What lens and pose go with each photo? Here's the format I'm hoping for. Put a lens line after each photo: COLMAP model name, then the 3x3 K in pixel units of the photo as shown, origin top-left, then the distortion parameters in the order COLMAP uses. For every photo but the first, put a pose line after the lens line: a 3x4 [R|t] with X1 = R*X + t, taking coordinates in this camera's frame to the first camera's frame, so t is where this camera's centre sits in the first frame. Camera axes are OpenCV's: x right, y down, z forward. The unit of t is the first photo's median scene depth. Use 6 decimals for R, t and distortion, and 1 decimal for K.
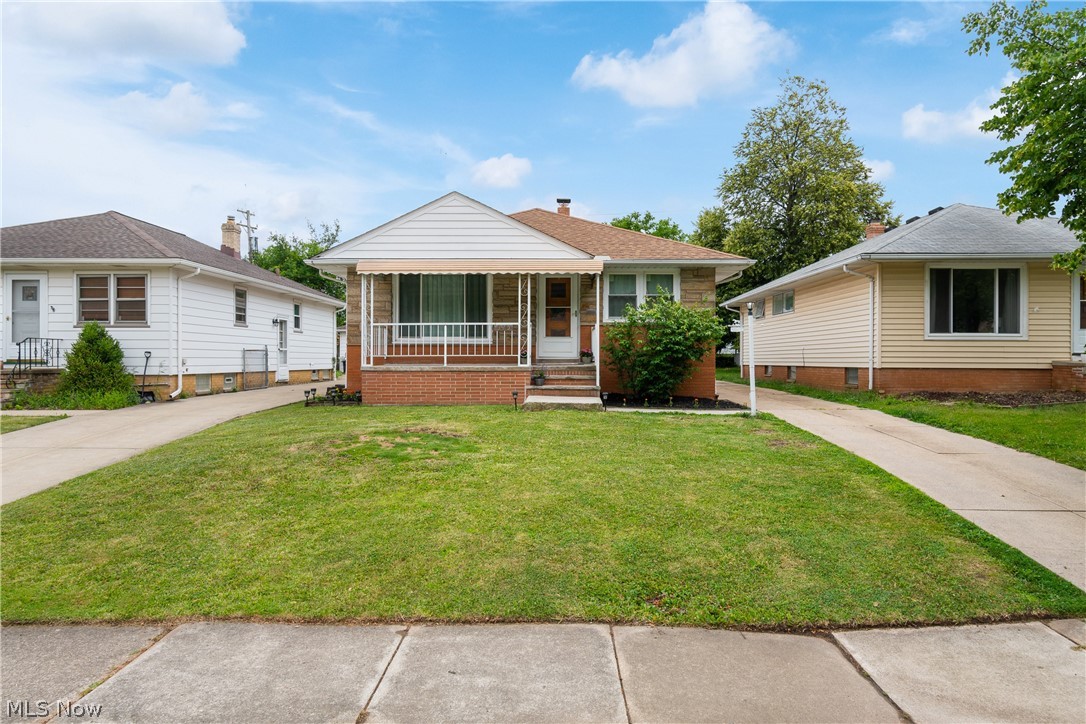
lens RADIAL K [[672.6, 0, 543.0], [0, 672.6, 362.0], [0, 0, 1]] dist [0.001826, -0.000356]
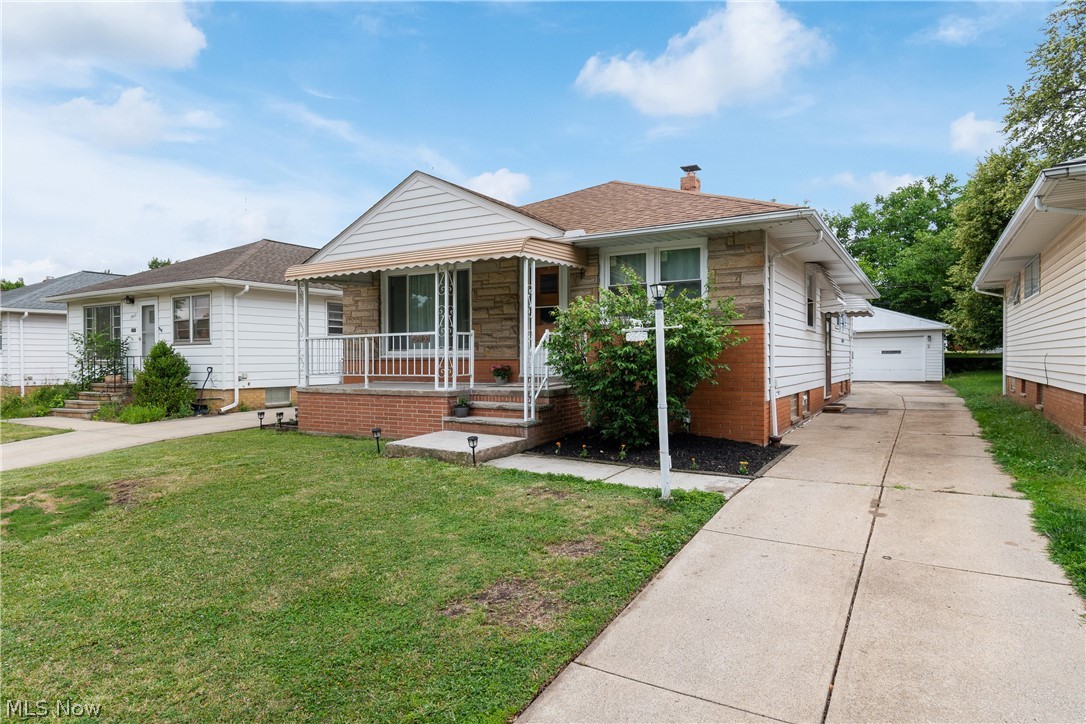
lens RADIAL K [[630.2, 0, 543.0], [0, 630.2, 362.0], [0, 0, 1]] dist [-0.001396, -0.000287]
pose [[0.864636, -0.003734, -0.502384, 0.375376], [0.005673, 0.999981, 0.002331, -0.023085], [0.502366, -0.004866, 0.864641, 0.410149]]
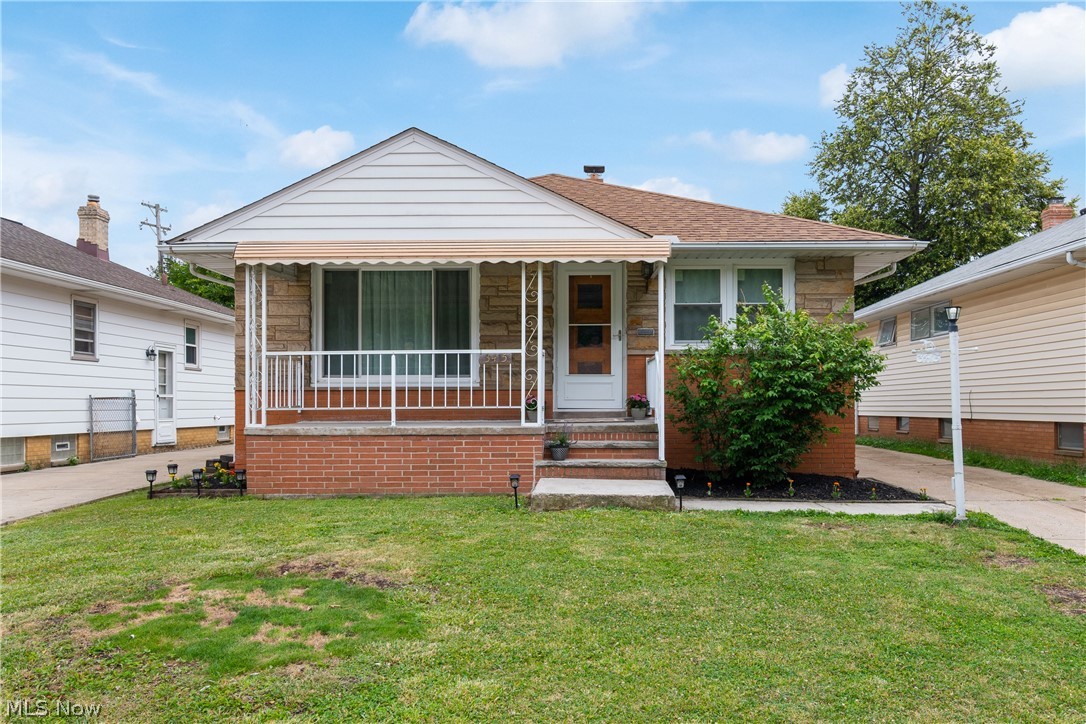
lens RADIAL K [[846.2, 0, 563.3], [0, 846.2, 405.7], [0, 0, 1]] dist [0.001501, -0.000197]
pose [[0.999990, -0.004422, 0.000866, -0.001933], [0.004425, 0.999987, -0.002688, -0.007969], [-0.000854, 0.002692, 0.999996, 0.256286]]
